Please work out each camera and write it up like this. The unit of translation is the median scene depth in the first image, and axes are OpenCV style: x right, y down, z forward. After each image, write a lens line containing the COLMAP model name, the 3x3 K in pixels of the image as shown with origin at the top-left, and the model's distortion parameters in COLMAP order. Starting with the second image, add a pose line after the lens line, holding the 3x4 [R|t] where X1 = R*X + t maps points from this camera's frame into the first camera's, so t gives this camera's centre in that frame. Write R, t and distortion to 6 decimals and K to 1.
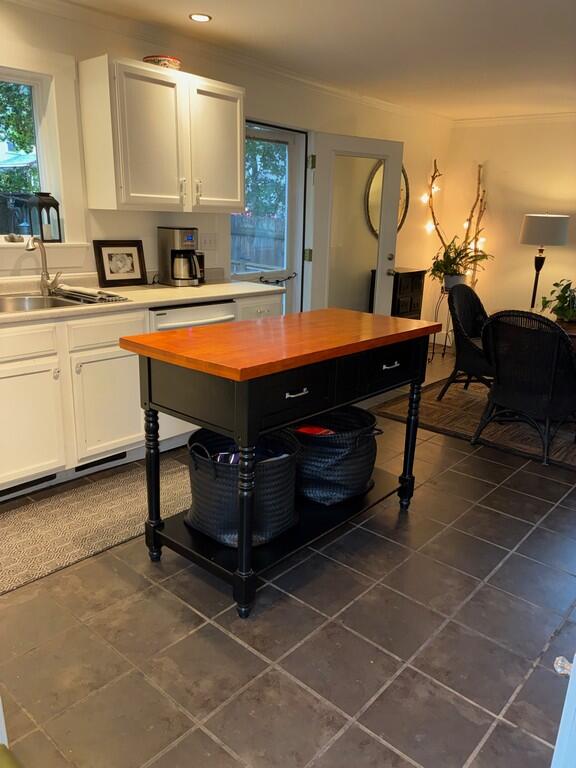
lens RADIAL K [[576.6, 0, 288.0], [0, 576.6, 384.0], [0, 0, 1]] dist [0.018234, -0.000063]
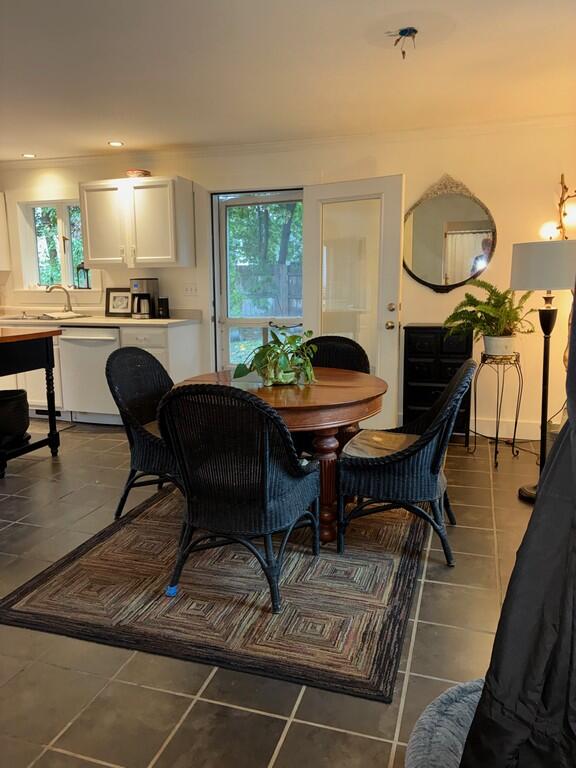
lens RADIAL K [[578.7, 0, 289.7], [0, 578.7, 374.3], [0, 0, 1]] dist [0.073589, -0.082435]
pose [[0.393270, 0.110794, -0.912723, 1.362743], [-0.236152, 0.971581, 0.016187, -0.155400], [0.888578, 0.209176, 0.408258, 0.813121]]
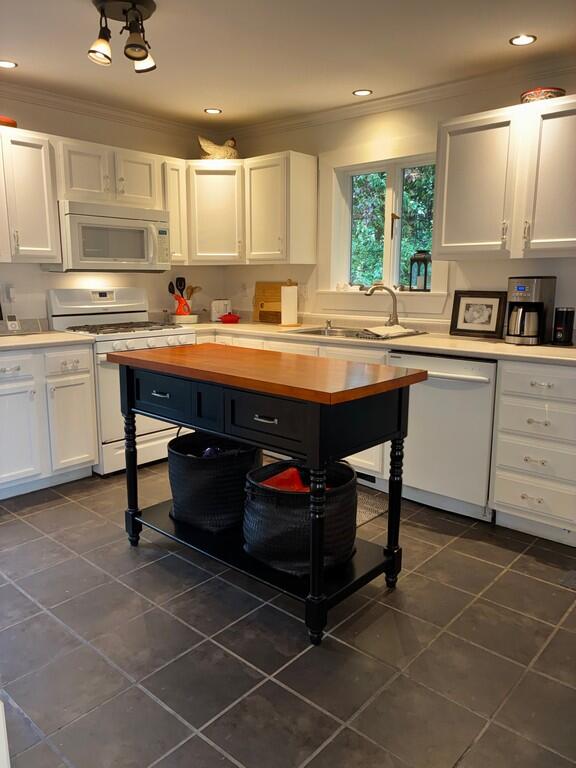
lens RADIAL K [[578.7, 0, 289.7], [0, 578.7, 374.3], [0, 0, 1]] dist [0.073589, -0.082435]
pose [[-0.008743, 0.135978, -0.990673, 0.717384], [-0.281196, 0.950399, 0.132932, -0.154755], [0.959611, 0.279736, 0.029927, 0.699920]]
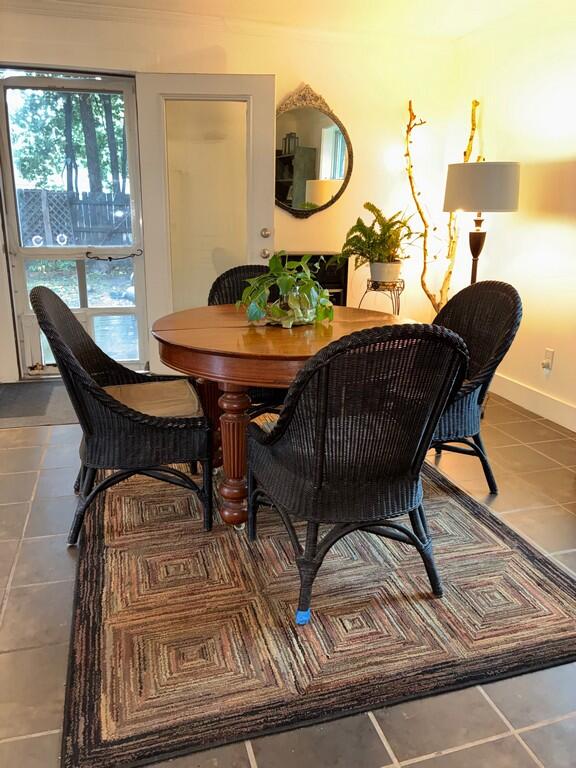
lens RADIAL K [[578.7, 0, 289.7], [0, 578.7, 374.3], [0, 0, 1]] dist [0.073589, -0.082435]
pose [[0.845651, 0.120079, -0.520053, 0.931247], [-0.138906, 0.990302, 0.002786, -0.067356], [0.515344, 0.069883, 0.854130, 0.576919]]
